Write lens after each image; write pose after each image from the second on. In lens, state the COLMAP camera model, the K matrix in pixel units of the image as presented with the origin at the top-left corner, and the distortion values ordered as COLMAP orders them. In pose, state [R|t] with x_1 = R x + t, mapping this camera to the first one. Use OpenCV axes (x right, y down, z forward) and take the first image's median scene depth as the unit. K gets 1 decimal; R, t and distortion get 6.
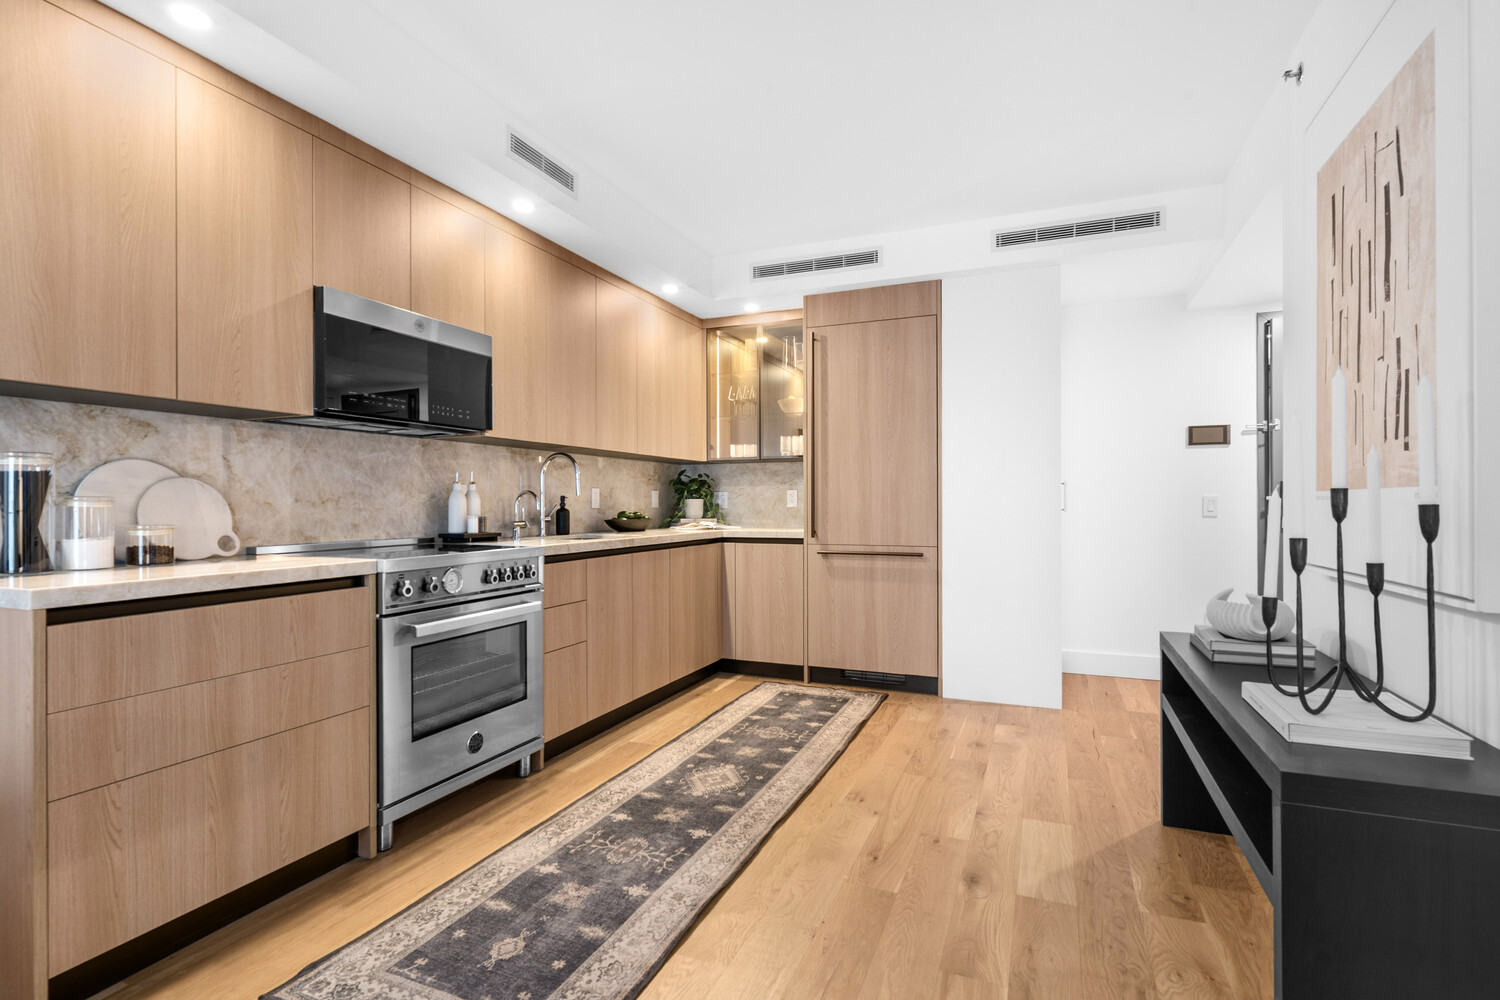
lens RADIAL K [[722.3, 0, 749.6], [0, 722.3, 503.0], [0, 0, 1]] dist [0.005490, 0.000665]
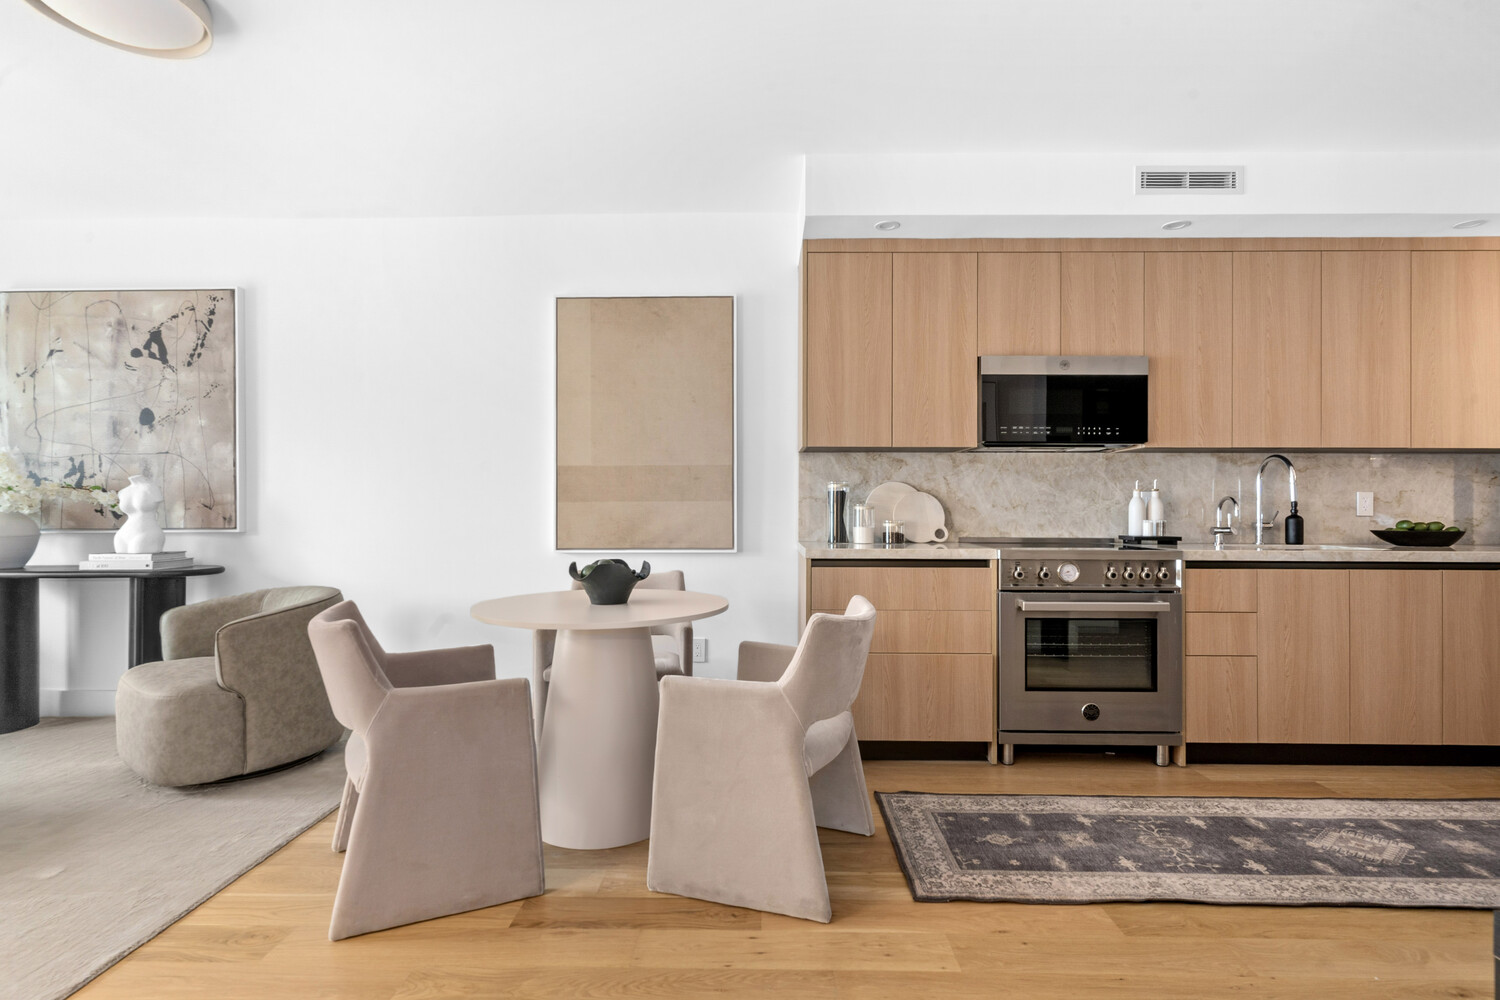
lens RADIAL K [[722.3, 0, 749.6], [0, 722.3, 501.7], [0, 0, 1]] dist [0.005490, 0.000665]
pose [[0.368803, -0.003263, -0.929502, 0.528004], [-0.005292, 0.999970, -0.005610, -0.001743], [0.929492, 0.006988, 0.368775, 0.049074]]
